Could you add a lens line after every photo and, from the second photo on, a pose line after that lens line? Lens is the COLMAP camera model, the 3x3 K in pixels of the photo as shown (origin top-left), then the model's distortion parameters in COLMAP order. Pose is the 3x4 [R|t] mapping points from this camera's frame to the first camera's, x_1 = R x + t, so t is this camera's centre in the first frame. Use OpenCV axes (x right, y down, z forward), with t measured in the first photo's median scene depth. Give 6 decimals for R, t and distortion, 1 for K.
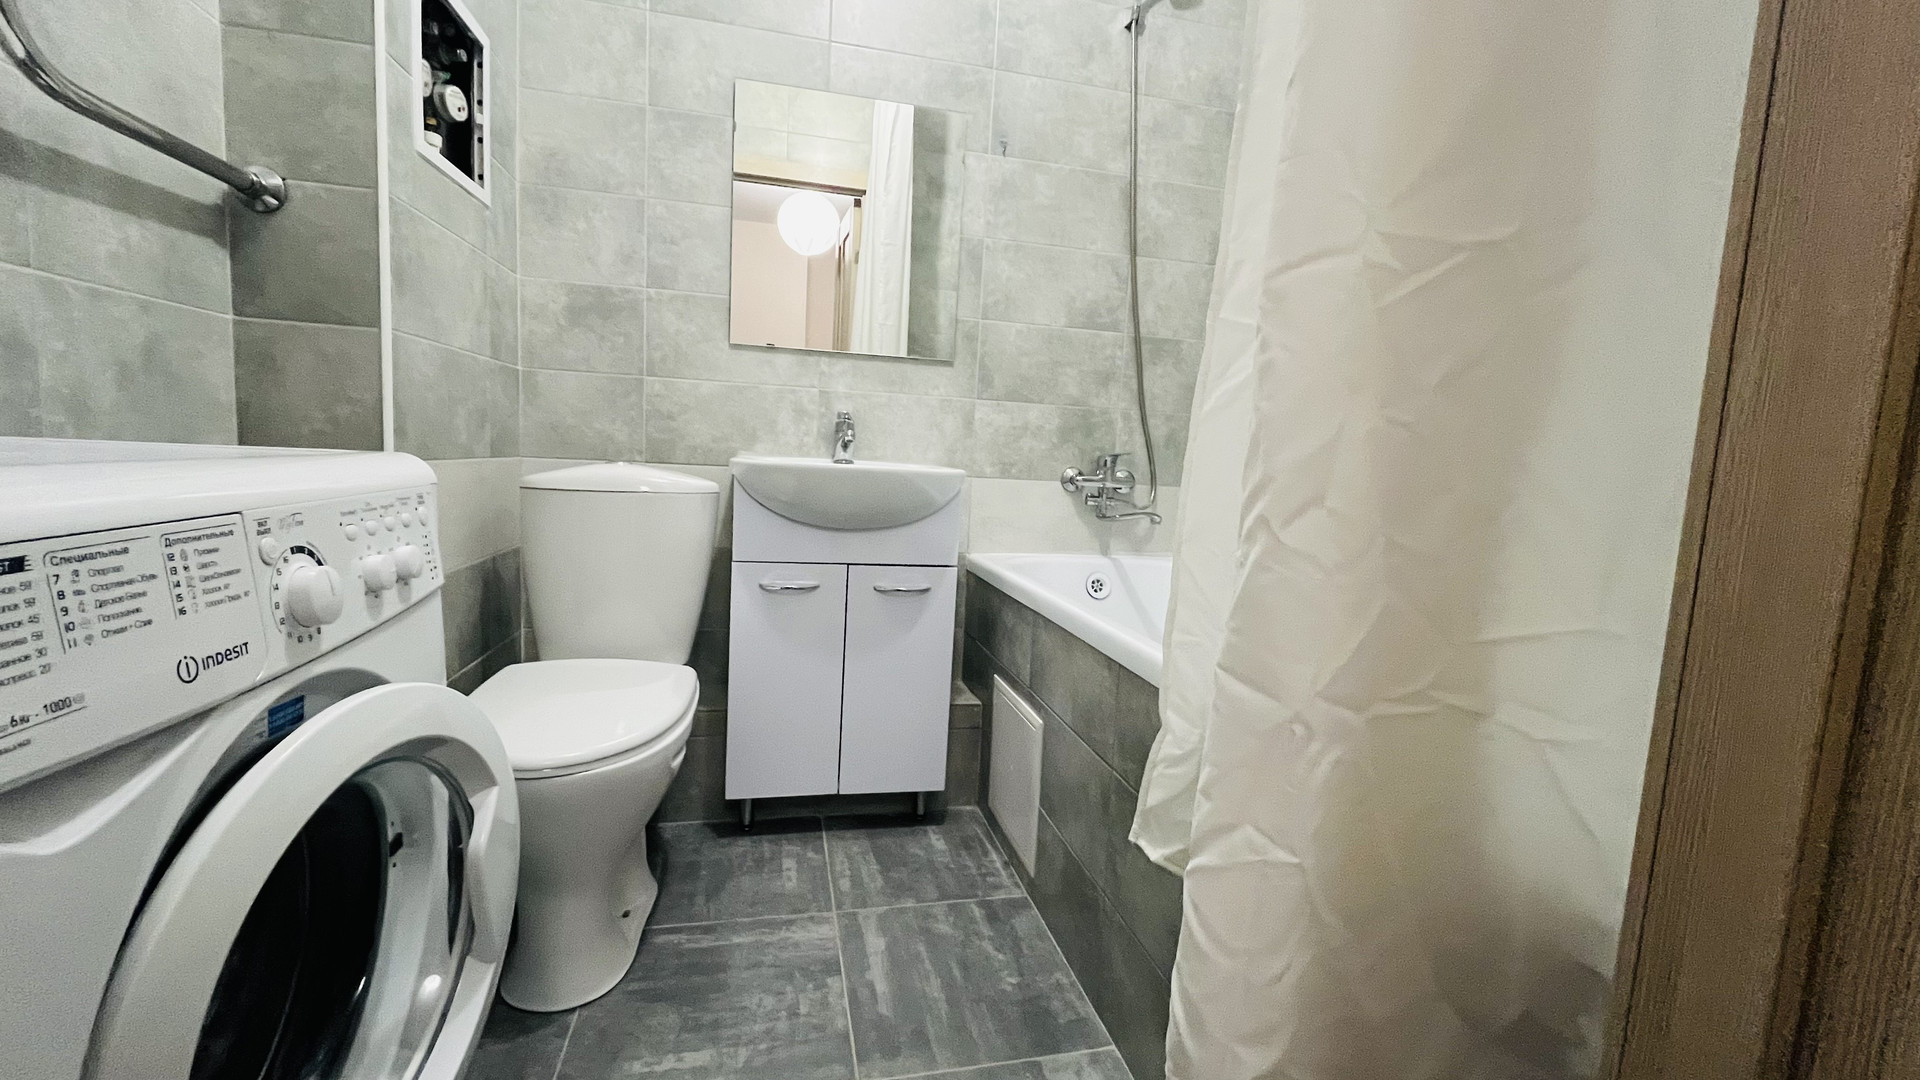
lens RADIAL K [[771.8, 0, 951.5], [0, 771.8, 537.9], [0, 0, 1]] dist [-0.003431, -0.000023]
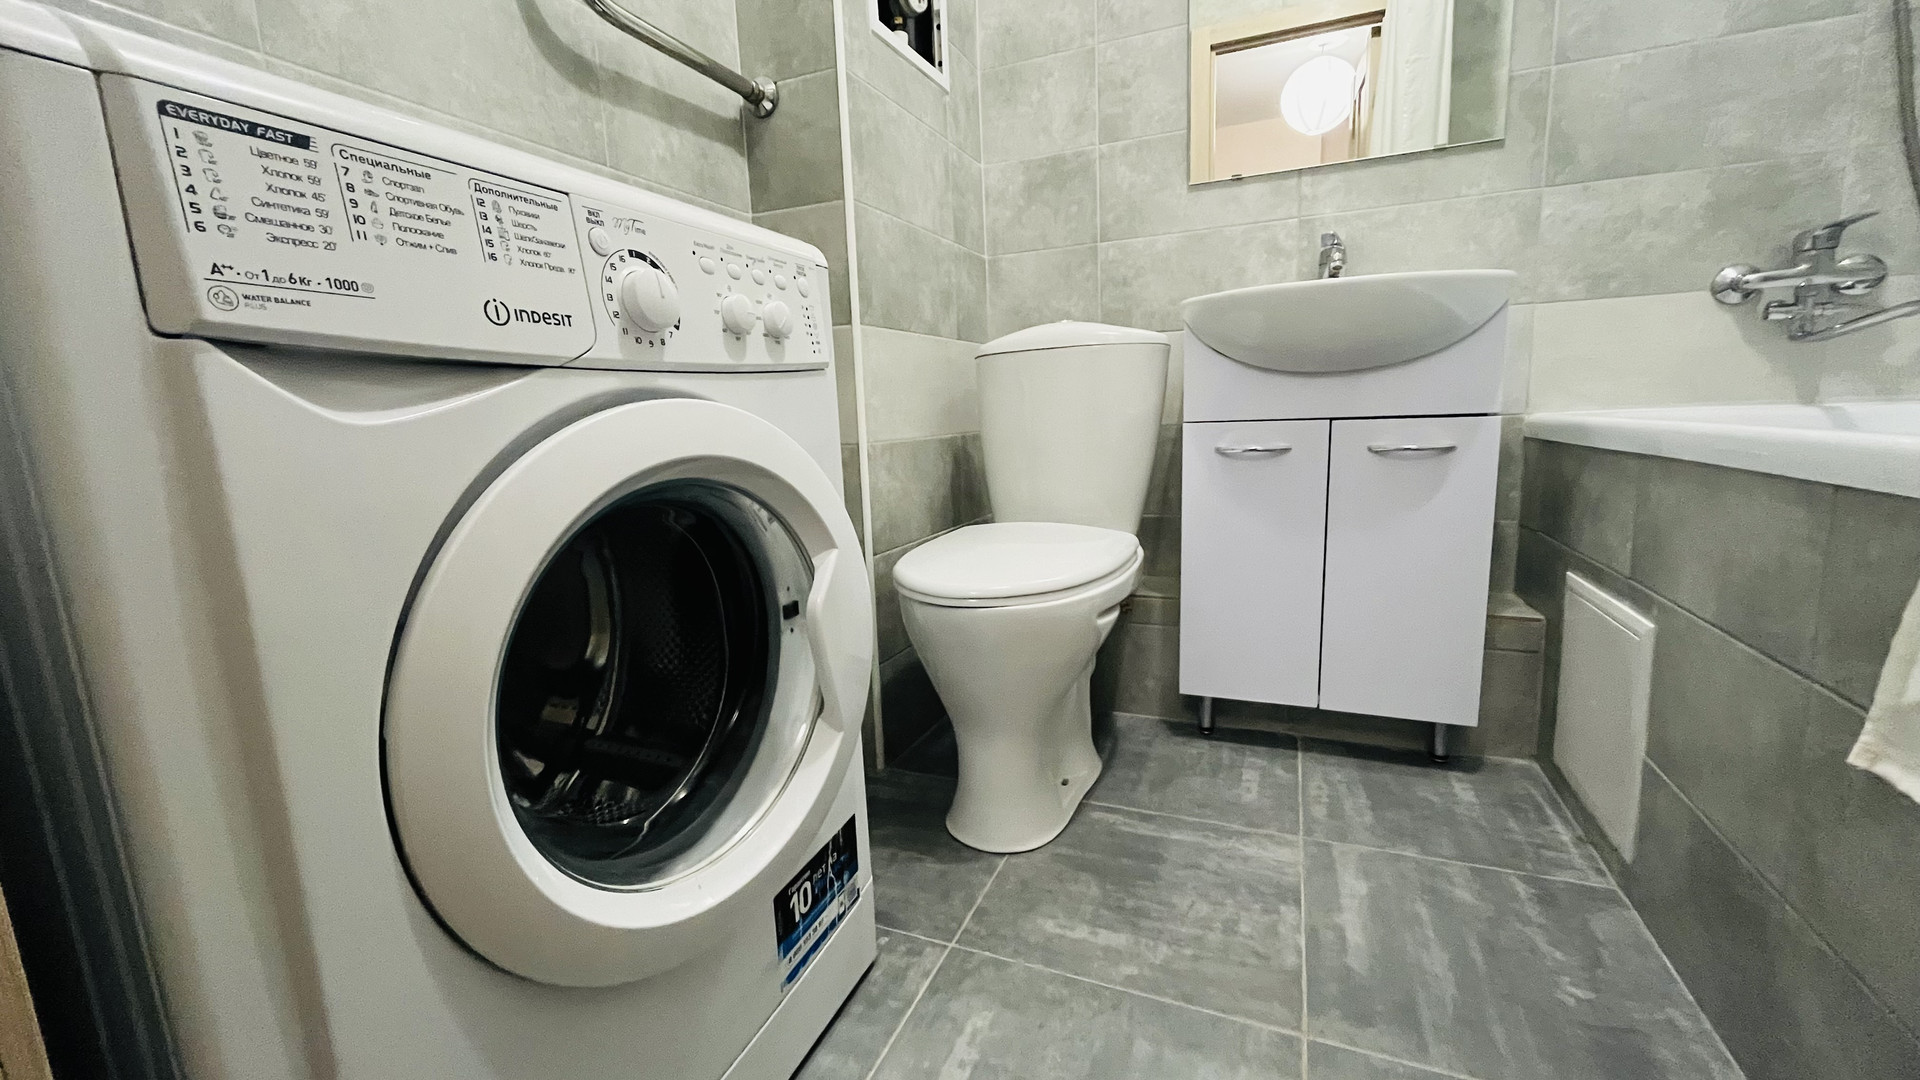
lens RADIAL K [[771.8, 0, 951.5], [0, 771.8, 537.9], [0, 0, 1]] dist [-0.003431, -0.000023]
pose [[0.798595, 0.012424, -0.601741, 0.037197], [0.019355, 0.998740, 0.046308, 0.128754], [0.601558, -0.048628, 0.797348, 0.153811]]
